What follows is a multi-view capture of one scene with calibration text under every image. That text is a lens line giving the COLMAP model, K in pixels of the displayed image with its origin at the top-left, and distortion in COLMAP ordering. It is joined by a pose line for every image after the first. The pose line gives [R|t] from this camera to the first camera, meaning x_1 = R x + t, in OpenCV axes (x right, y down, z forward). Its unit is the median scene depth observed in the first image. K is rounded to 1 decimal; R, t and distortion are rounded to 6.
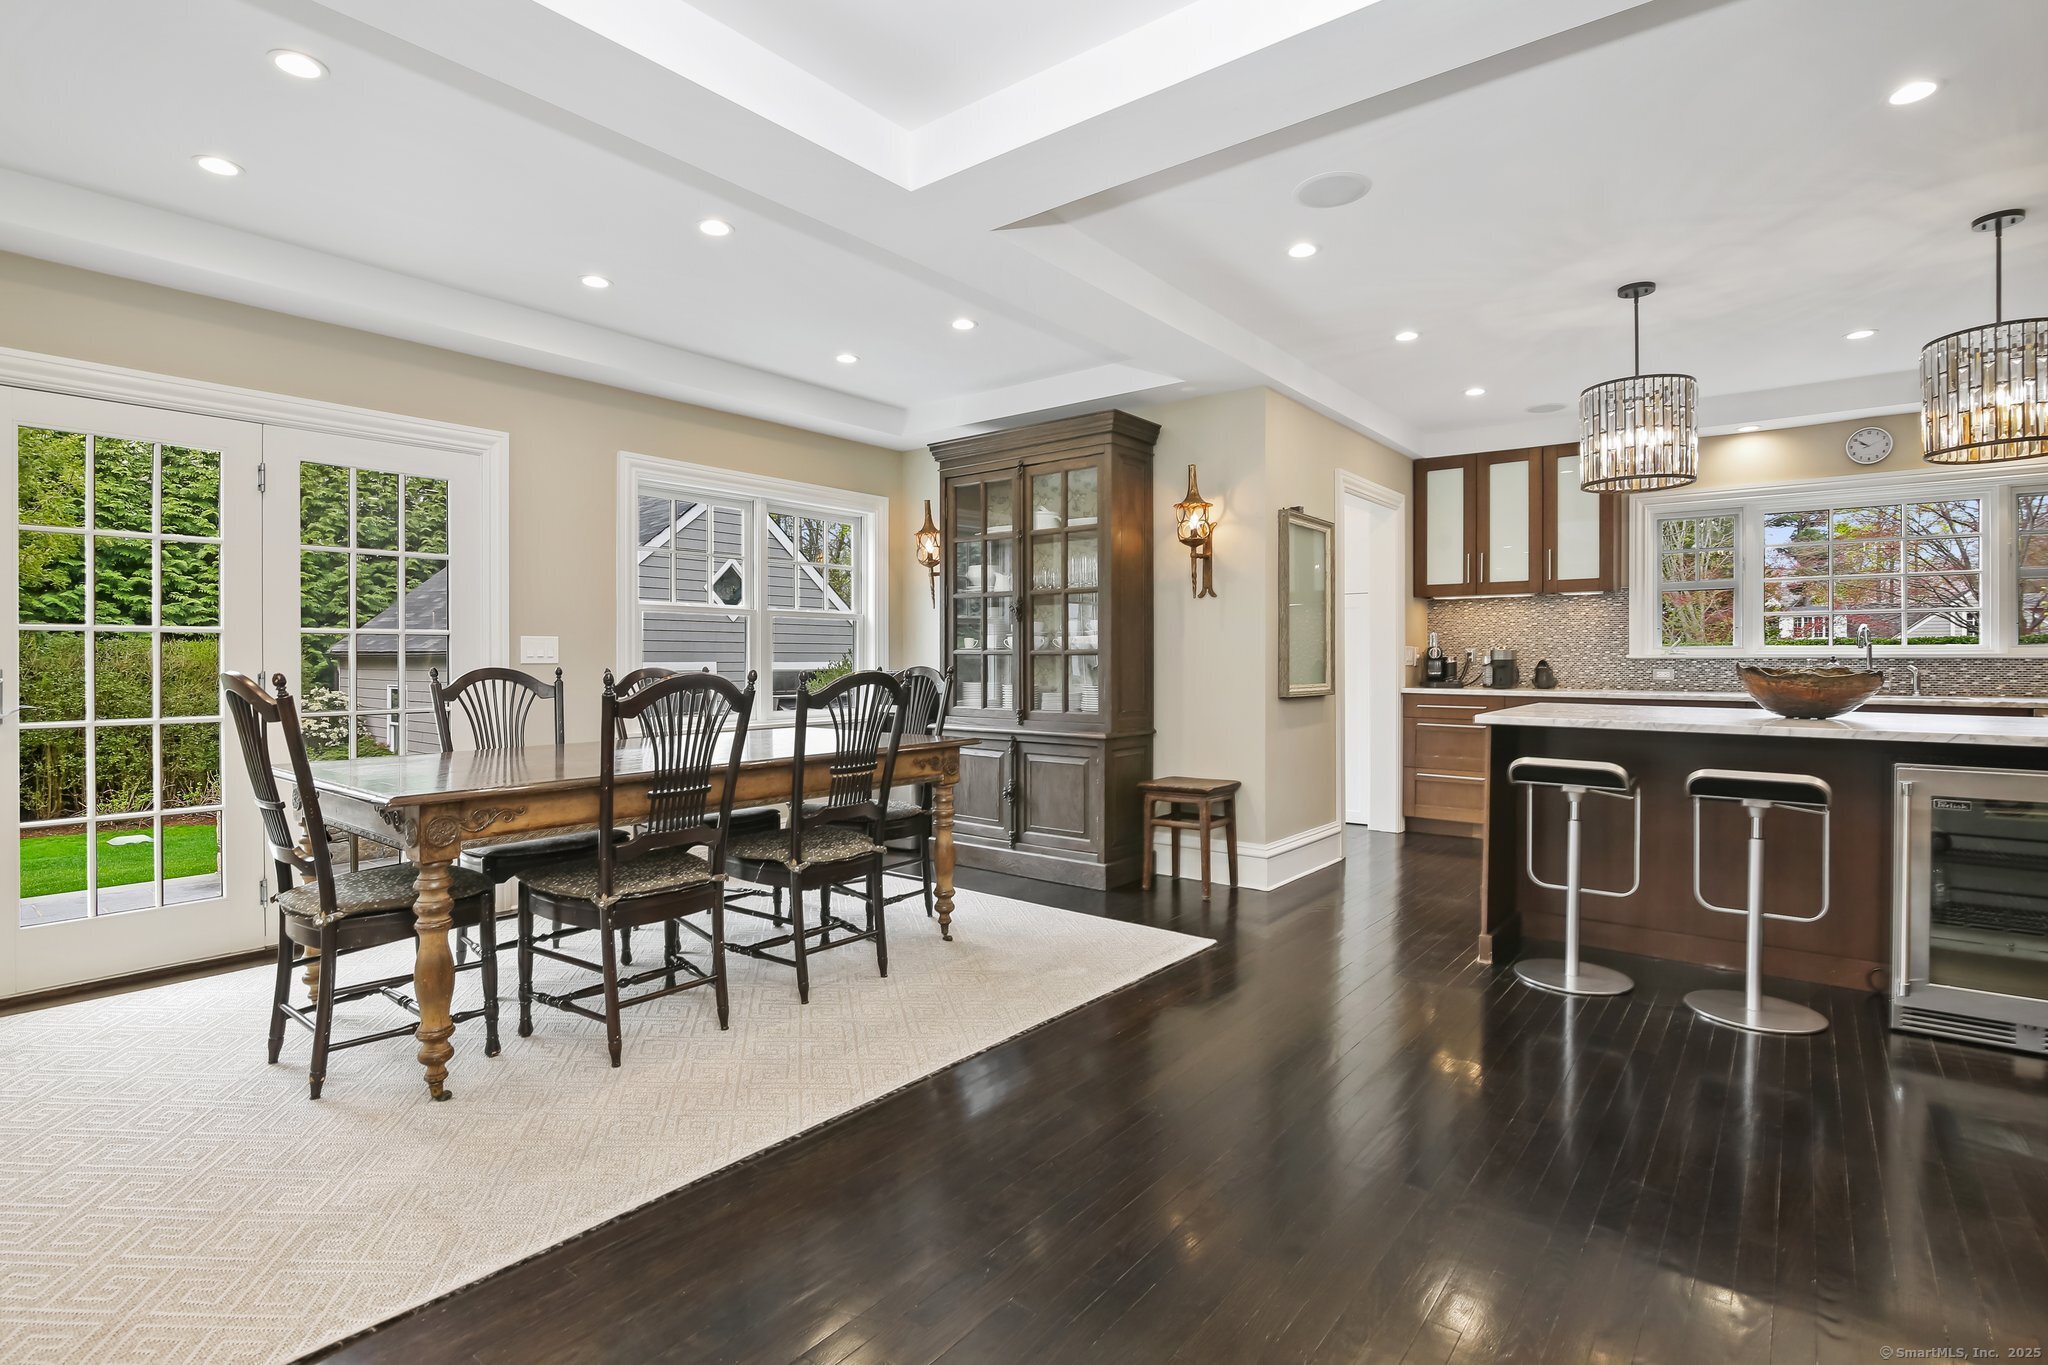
lens RADIAL K [[957.2, 0, 1018.3], [0, 957.2, 659.4], [0, 0, 1]] dist [0.001199, 0.000289]
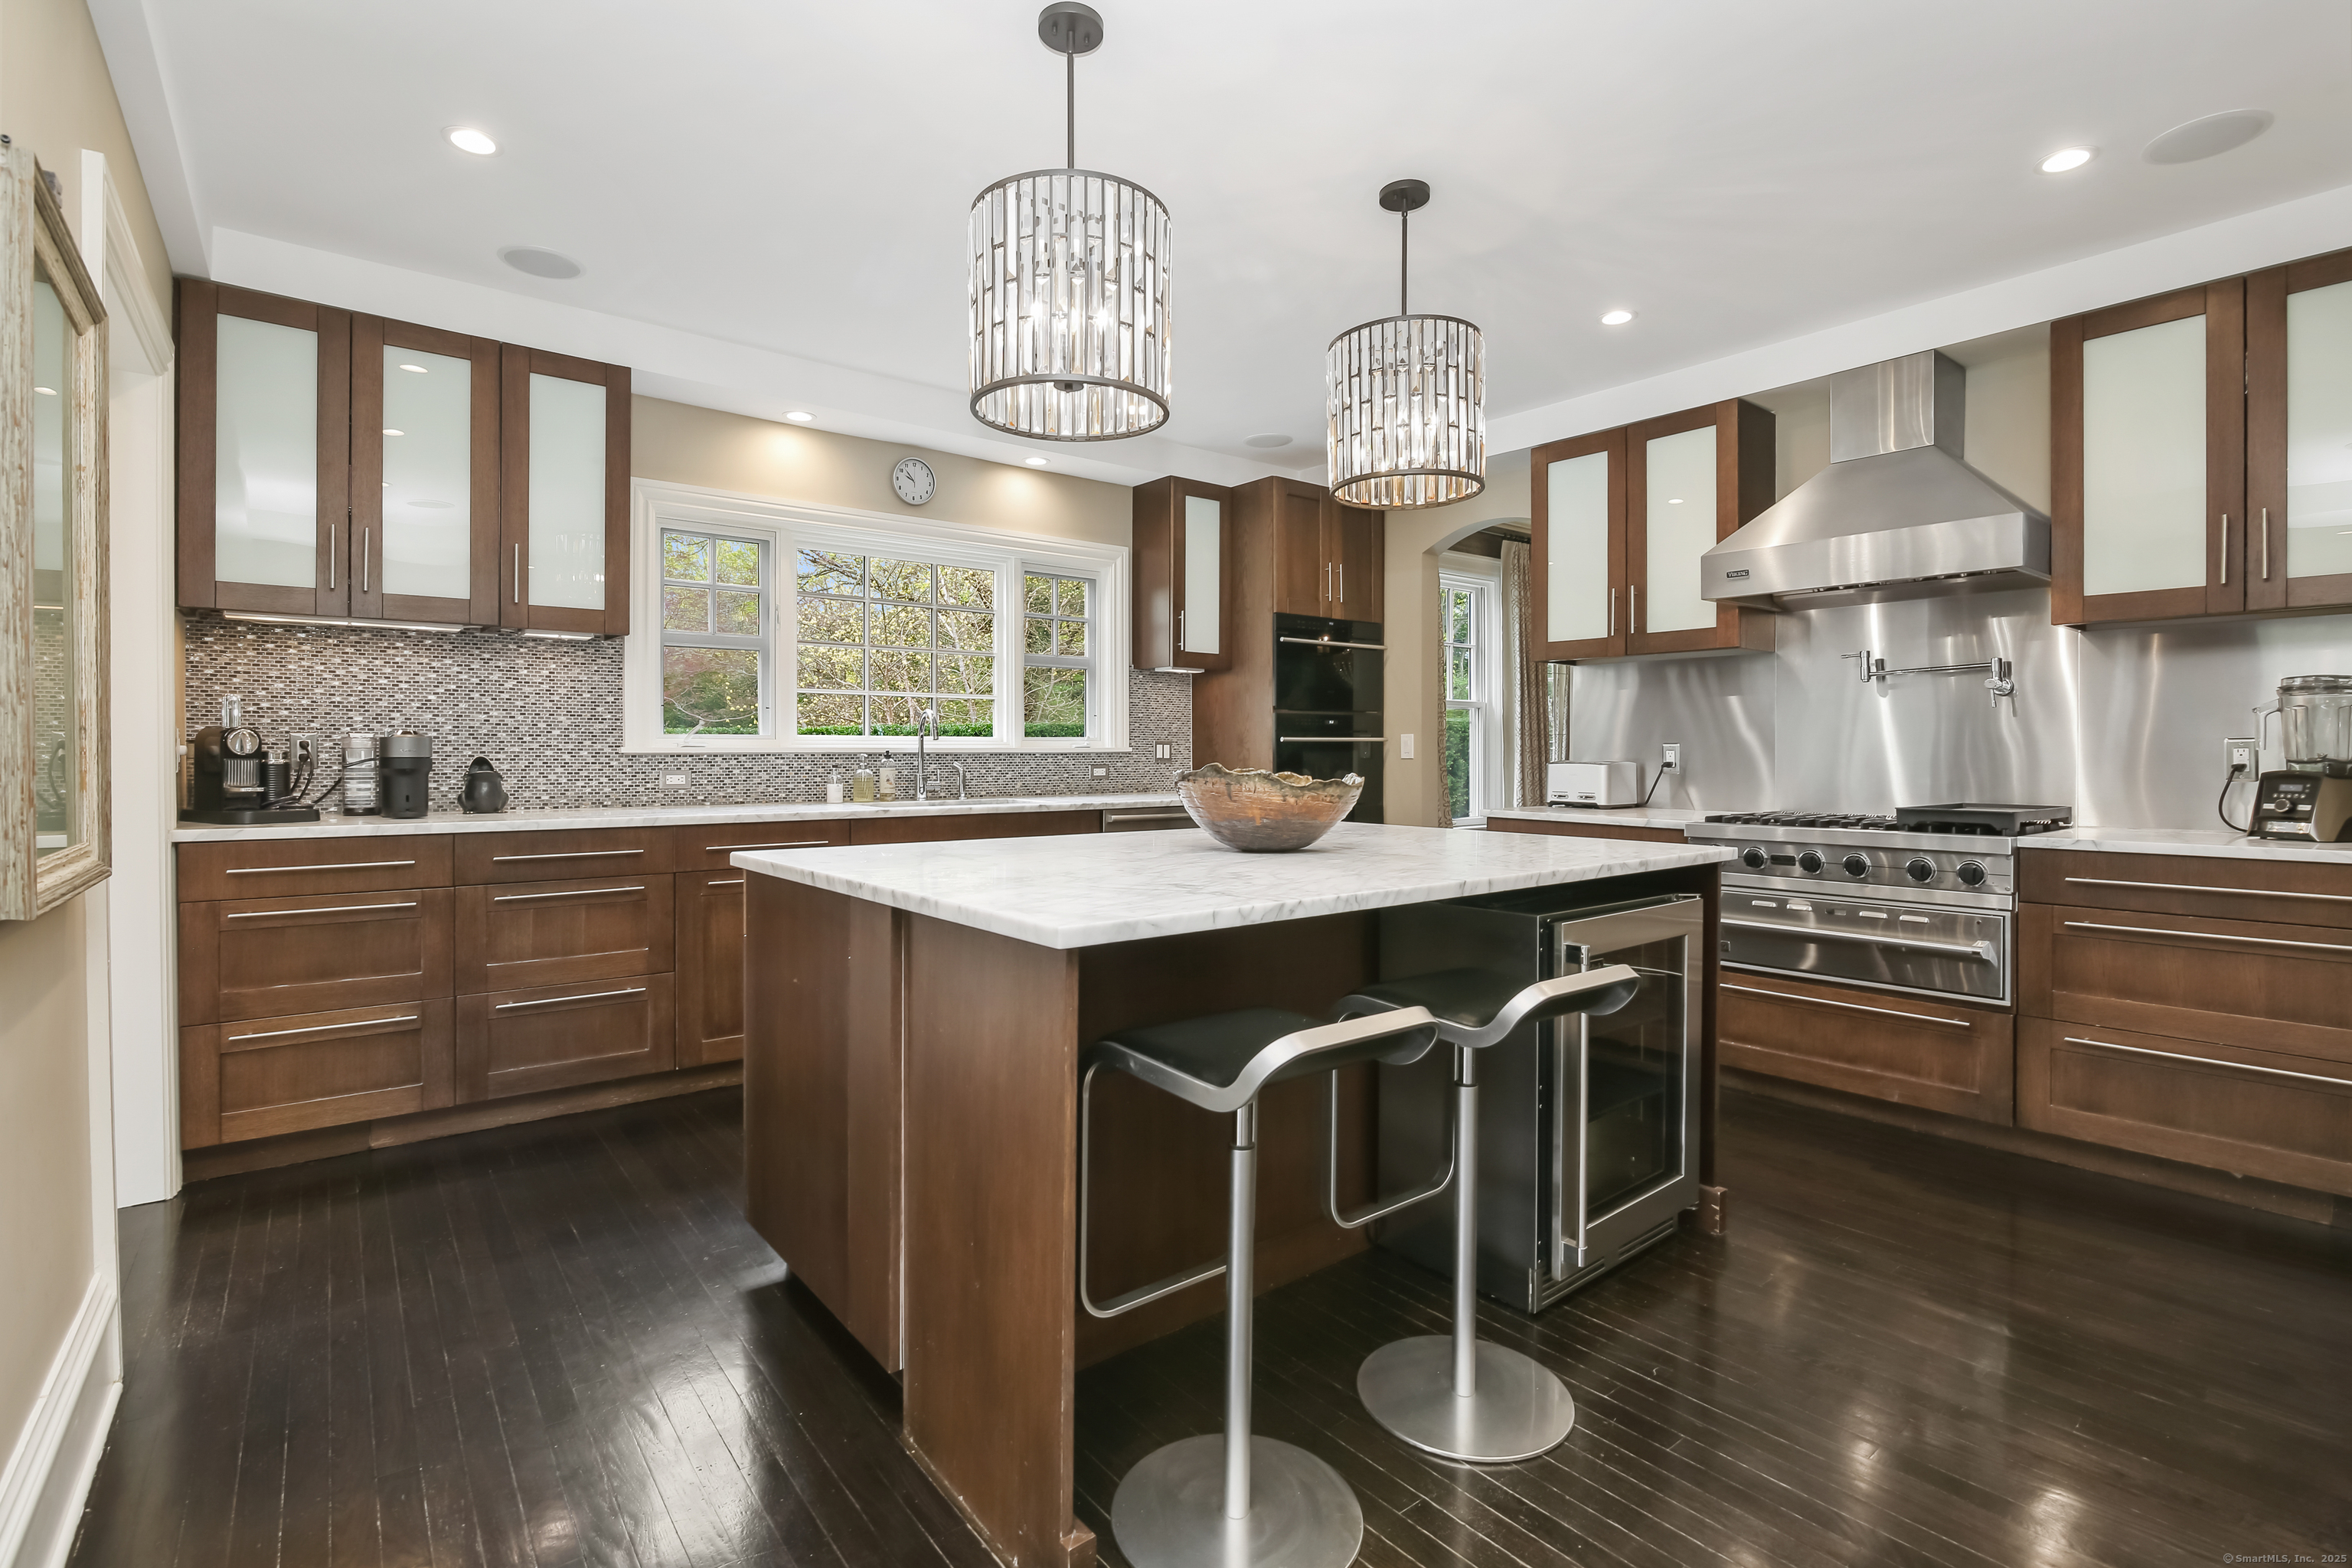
lens RADIAL K [[1099.3, 0, 1169.4], [0, 1099.3, 757.5], [0, 0, 1]] dist [0.001199, 0.000289]
pose [[0.243700, -0.006508, 0.969829, 0.059706], [-0.000342, 0.999977, 0.006796, -0.003392], [-0.969851, -0.001988, 0.243692, 0.498299]]
